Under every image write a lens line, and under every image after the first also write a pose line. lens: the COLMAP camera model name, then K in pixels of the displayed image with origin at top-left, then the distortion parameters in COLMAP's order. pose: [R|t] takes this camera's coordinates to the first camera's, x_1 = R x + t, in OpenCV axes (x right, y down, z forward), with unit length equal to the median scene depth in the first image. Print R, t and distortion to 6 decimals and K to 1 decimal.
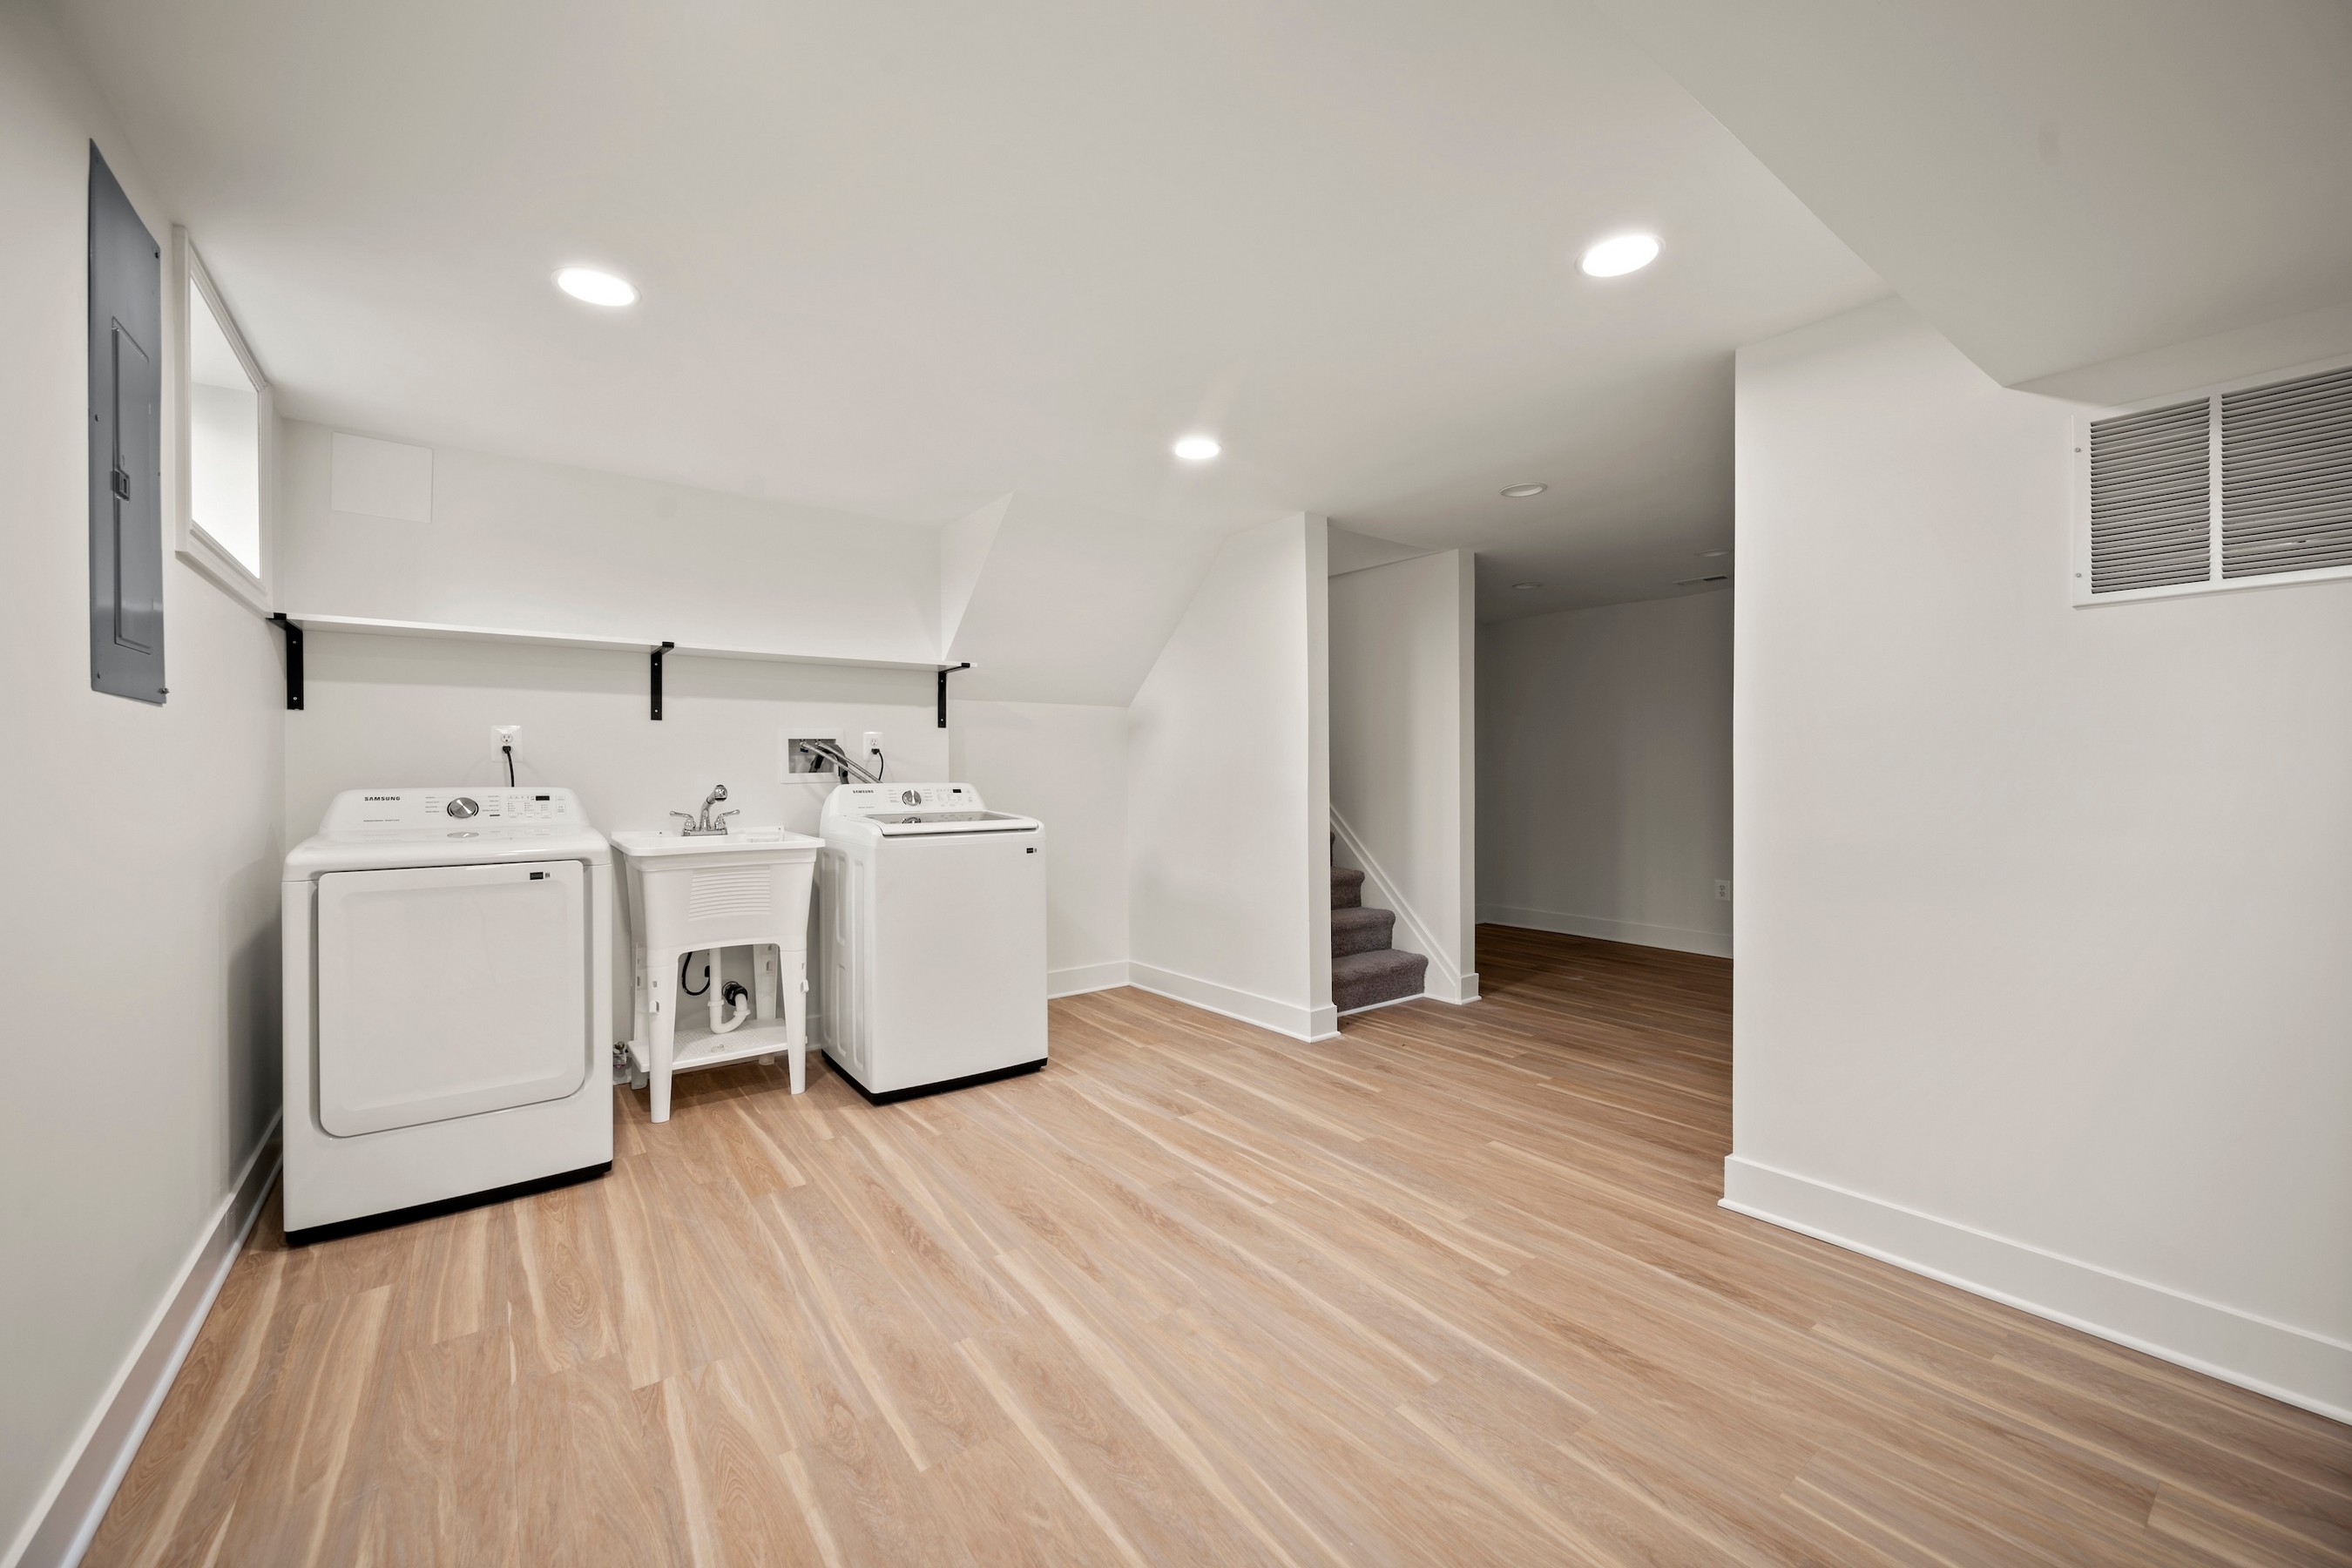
lens RADIAL K [[919.3, 0, 1165.7], [0, 919.3, 776.0], [0, 0, 1]] dist [0.000680, -0.000982]
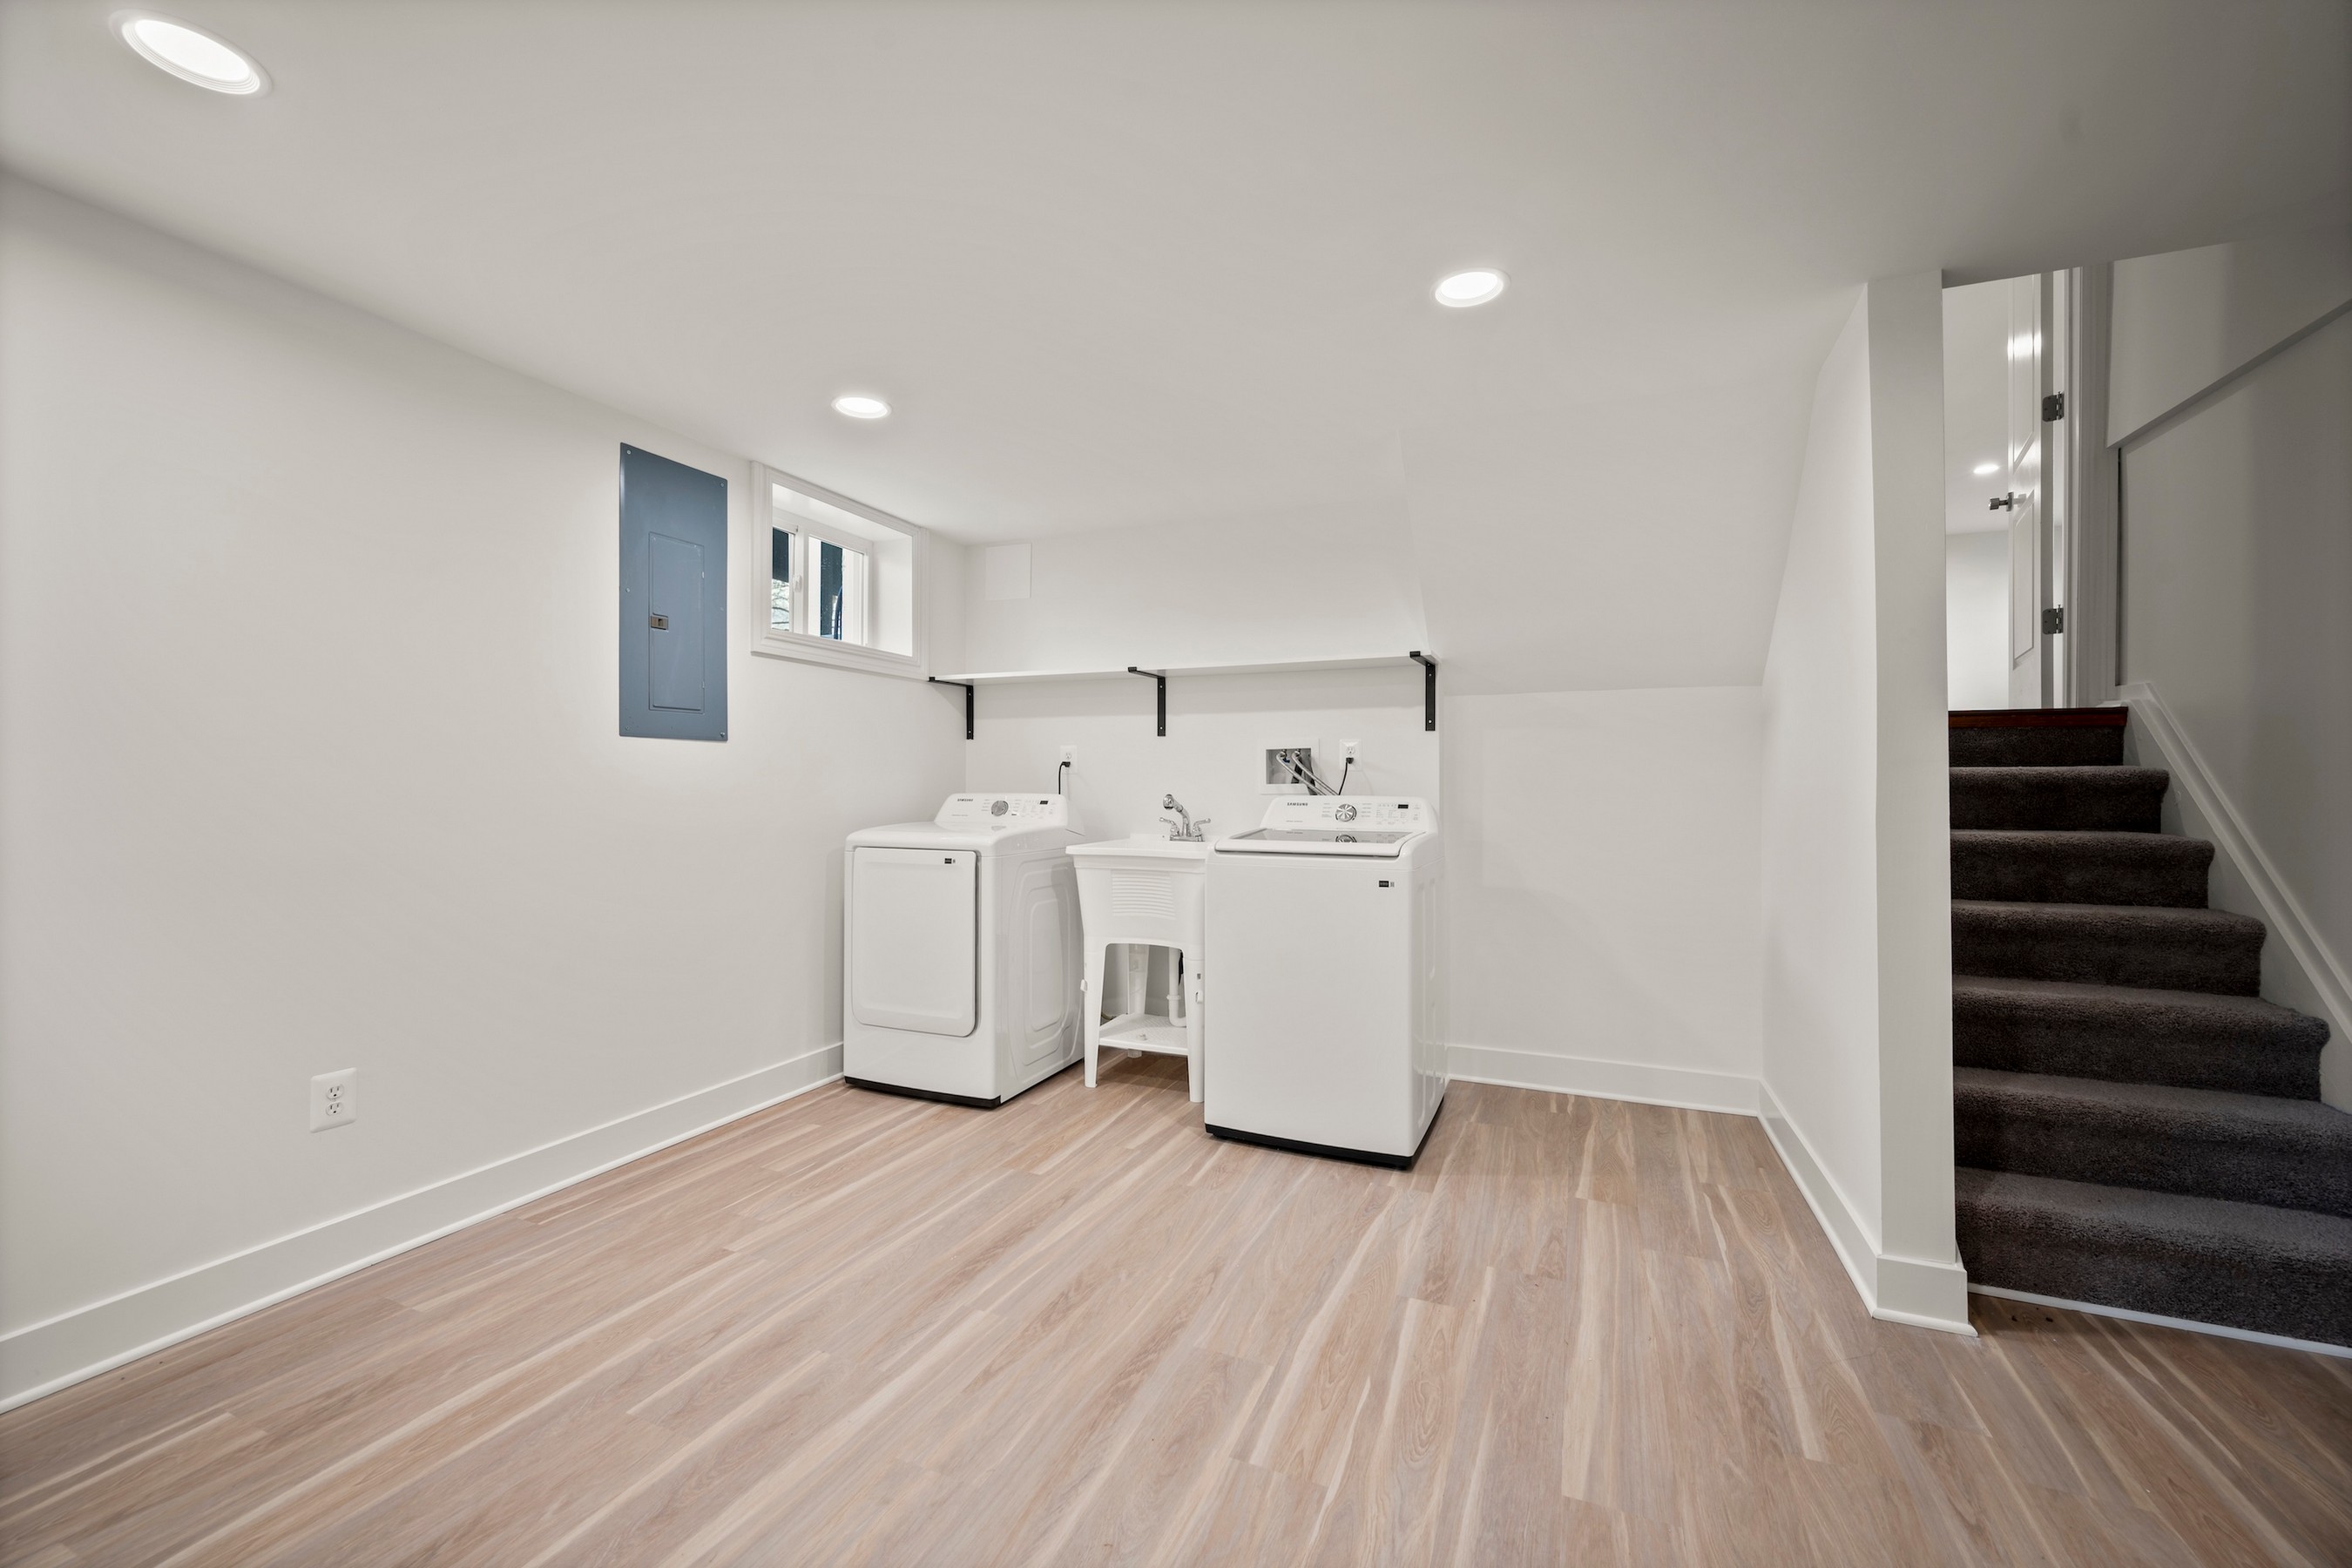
lens RADIAL K [[919.3, 0, 1090.6], [0, 919.3, 783.6], [0, 0, 1]] dist [0.000680, -0.000982]
pose [[0.498406, 0.004850, -0.866930, 0.441099], [-0.008717, 0.999962, 0.000583, -0.003133], [0.866900, 0.007266, 0.498429, 0.423060]]
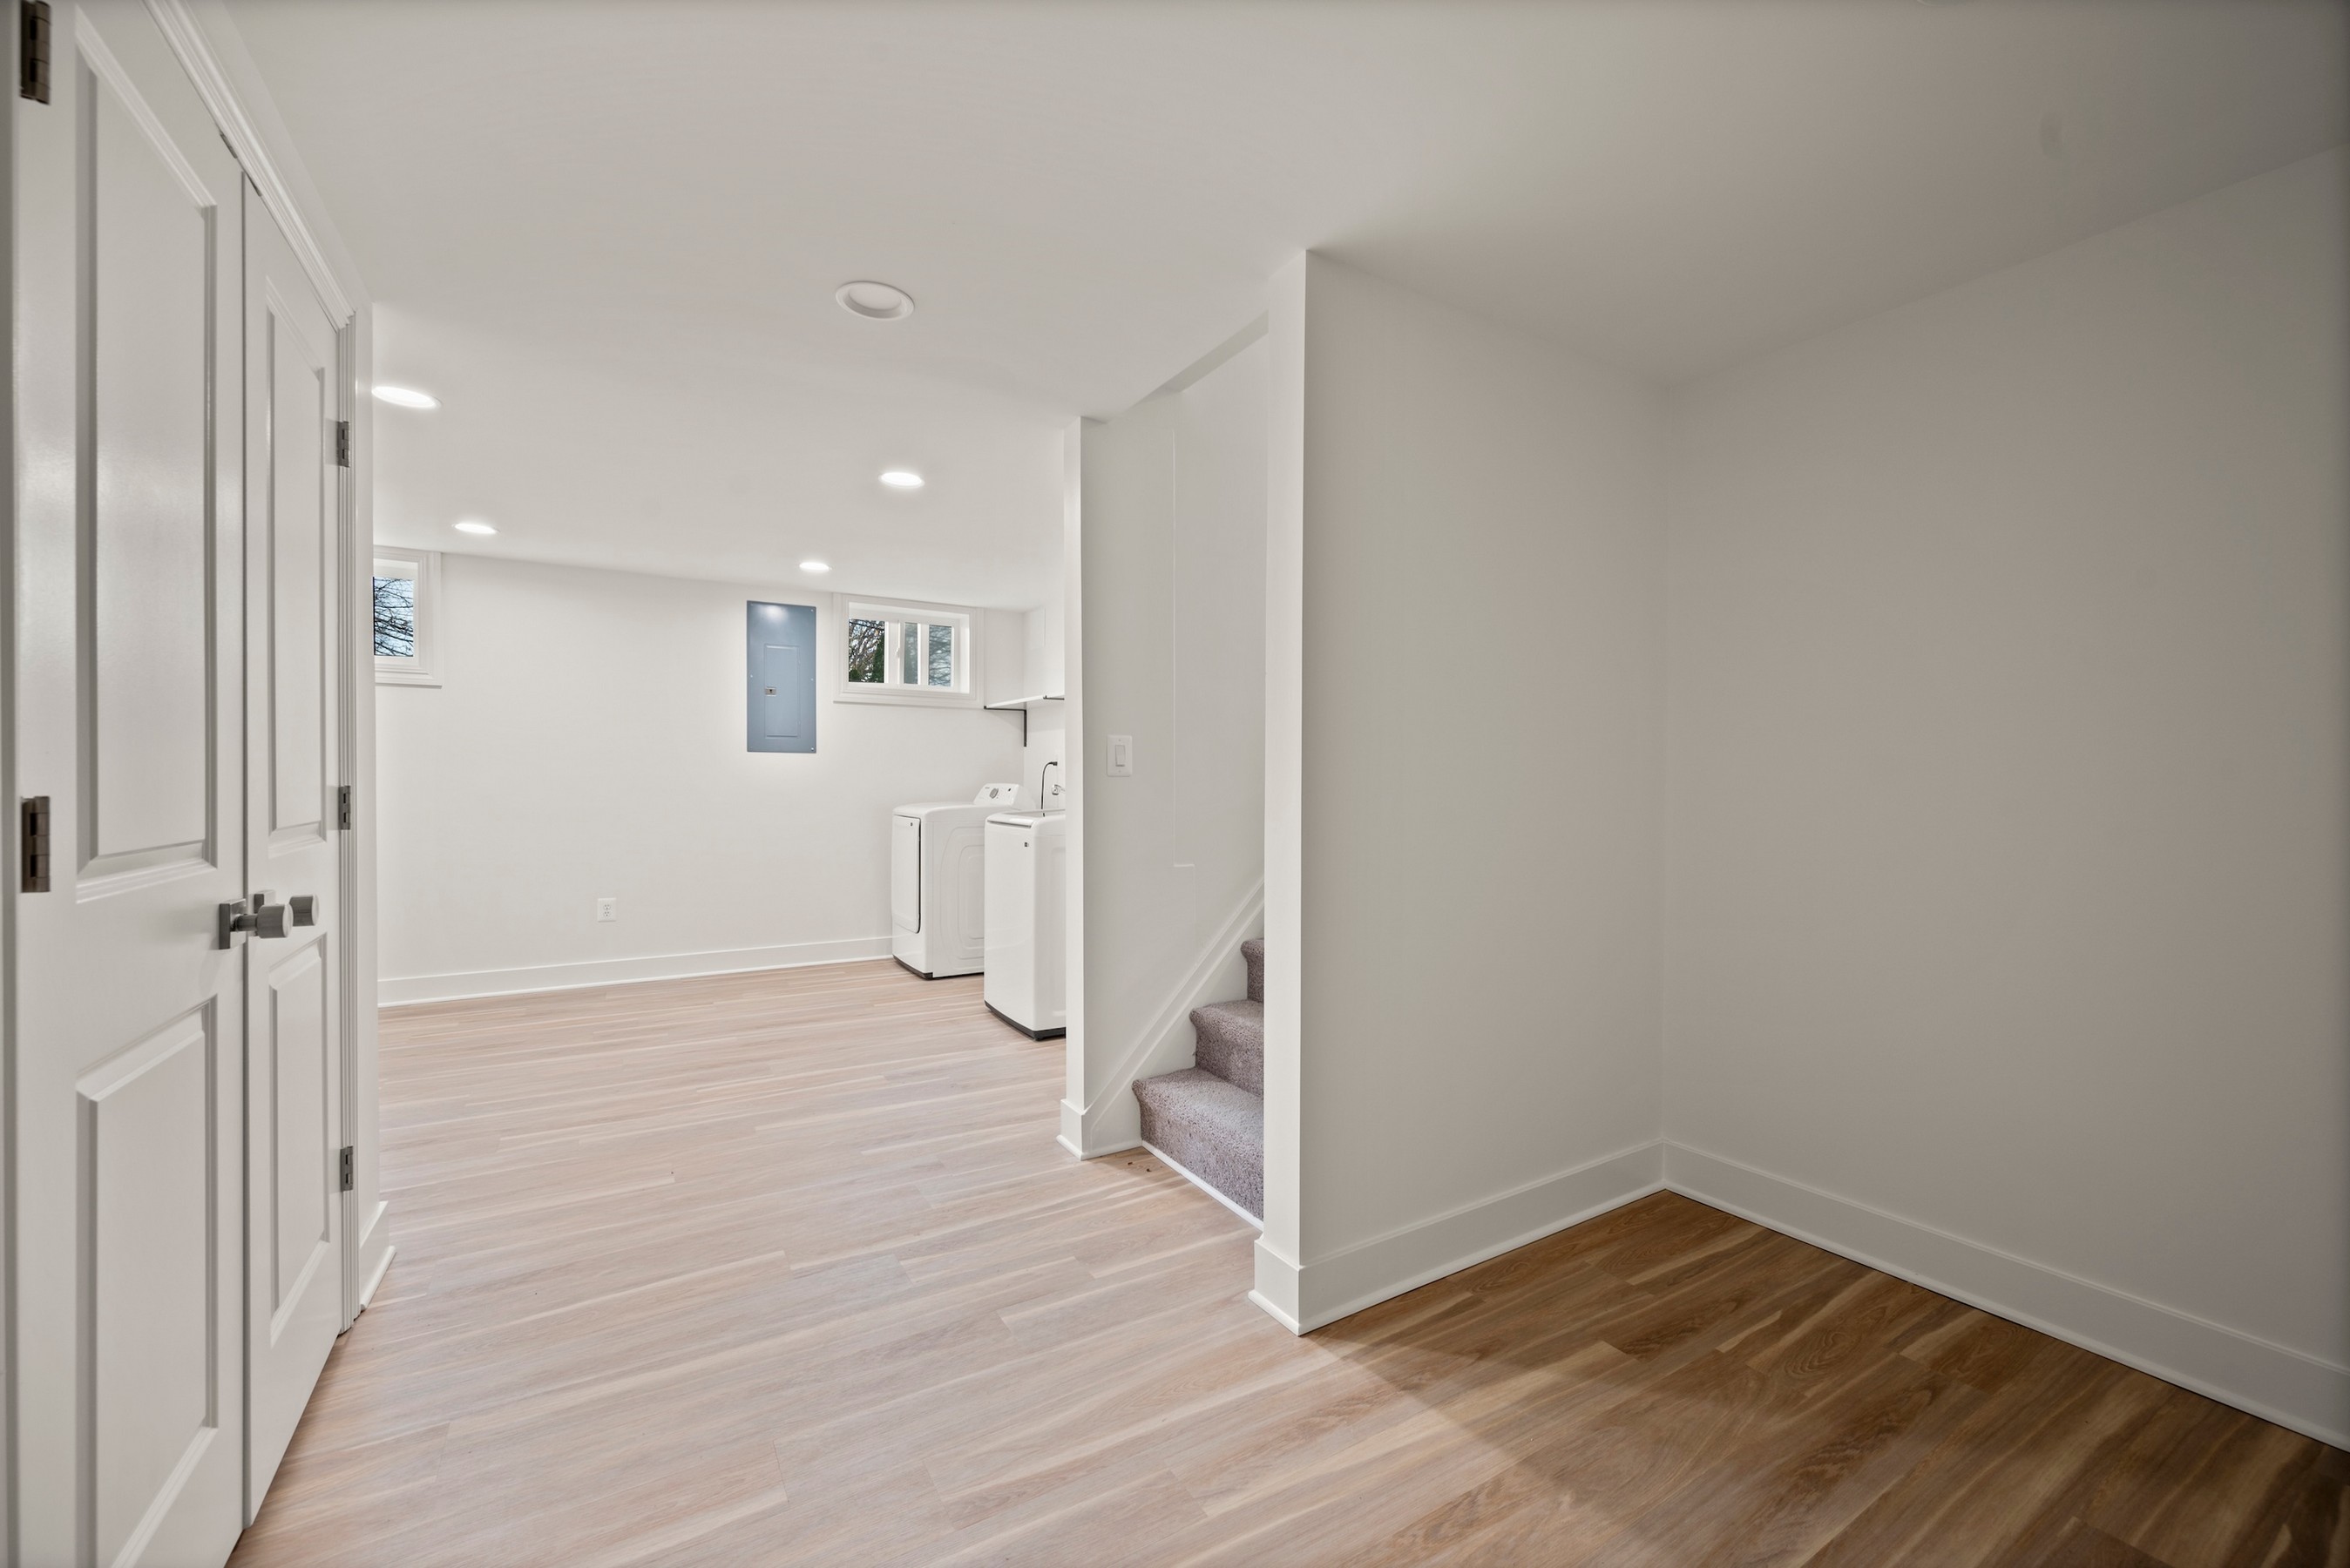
lens RADIAL K [[918.4, 0, 1146.6], [0, 918.4, 772.5], [0, 0, 1]] dist [0.000680, -0.000982]
pose [[-0.102121, 0.000504, -0.994772, 1.038958], [-0.009197, 0.999957, 0.001451, -0.014260], [0.994729, 0.009297, -0.102112, 1.327411]]
